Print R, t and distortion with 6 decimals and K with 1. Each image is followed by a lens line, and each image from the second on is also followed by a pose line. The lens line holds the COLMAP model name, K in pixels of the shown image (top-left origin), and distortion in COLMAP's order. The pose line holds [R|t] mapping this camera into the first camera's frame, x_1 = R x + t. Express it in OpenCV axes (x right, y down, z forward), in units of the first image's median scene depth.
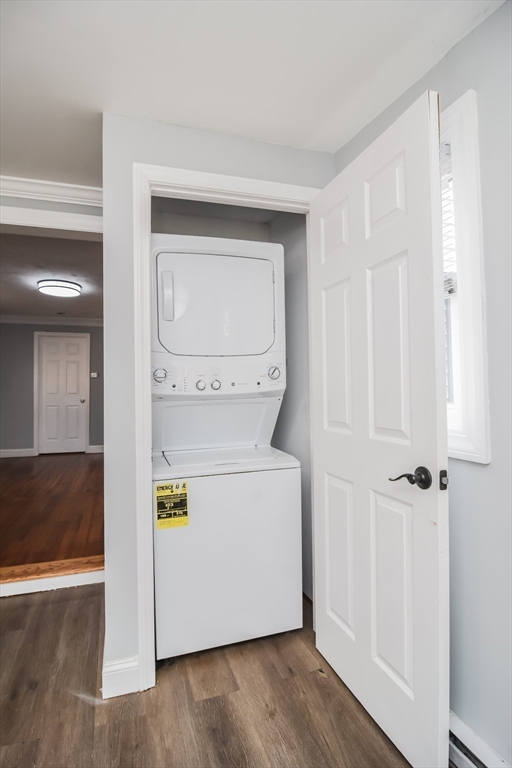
lens RADIAL K [[412.5, 0, 253.4], [0, 412.5, 388.0], [0, 0, 1]] dist [-0.005896, -0.006651]
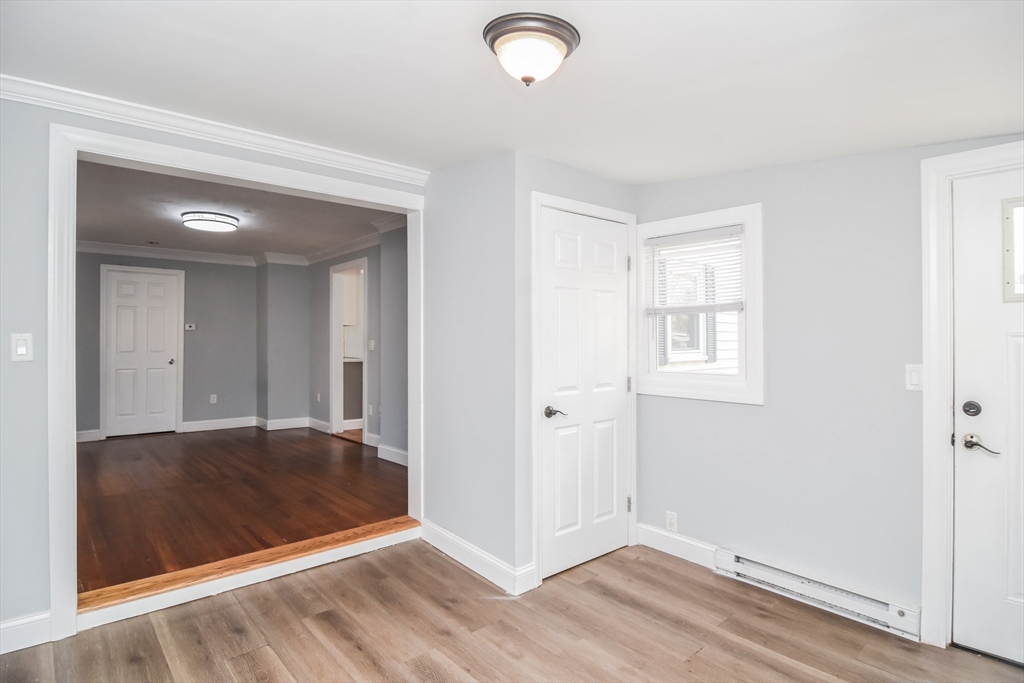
lens RADIAL K [[550.0, 0, 514.5], [0, 550.0, 343.4], [0, 0, 1]] dist [-0.005896, -0.006651]
pose [[0.915559, 0.011686, 0.402015, -0.675668], [-0.015013, 0.999874, 0.005126, -0.043199], [-0.401904, -0.010729, 0.915619, -0.383720]]
